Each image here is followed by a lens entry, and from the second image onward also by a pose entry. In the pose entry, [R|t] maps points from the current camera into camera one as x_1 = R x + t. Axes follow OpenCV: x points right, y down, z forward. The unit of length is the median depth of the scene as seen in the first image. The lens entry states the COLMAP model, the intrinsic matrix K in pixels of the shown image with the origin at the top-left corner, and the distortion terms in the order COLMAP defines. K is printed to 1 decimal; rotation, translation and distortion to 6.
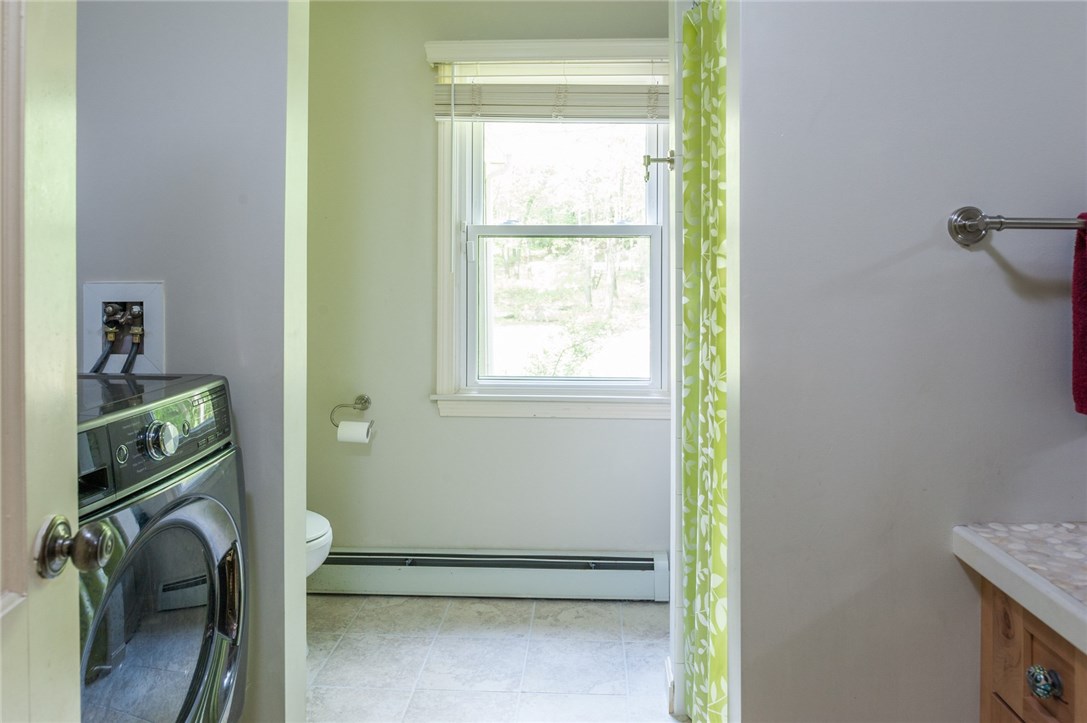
lens RADIAL K [[759.2, 0, 546.1], [0, 759.2, 253.4], [0, 0, 1]] dist [-0.005936, -0.008615]
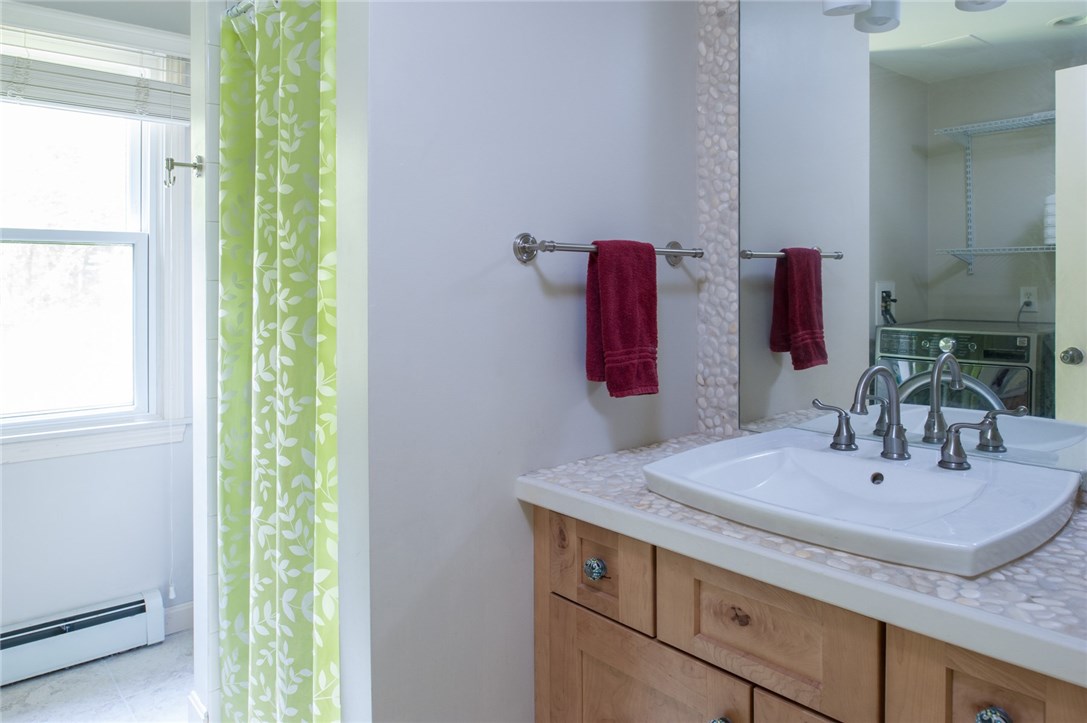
lens RADIAL K [[773.0, 0, 544.0], [0, 773.0, 265.9], [0, 0, 1]] dist [-0.001273, -0.006256]
pose [[0.722895, 0.007824, 0.690913, -0.207453], [-0.009904, 0.999950, -0.000961, -0.001988], [-0.690887, -0.006148, 0.722937, 0.003231]]
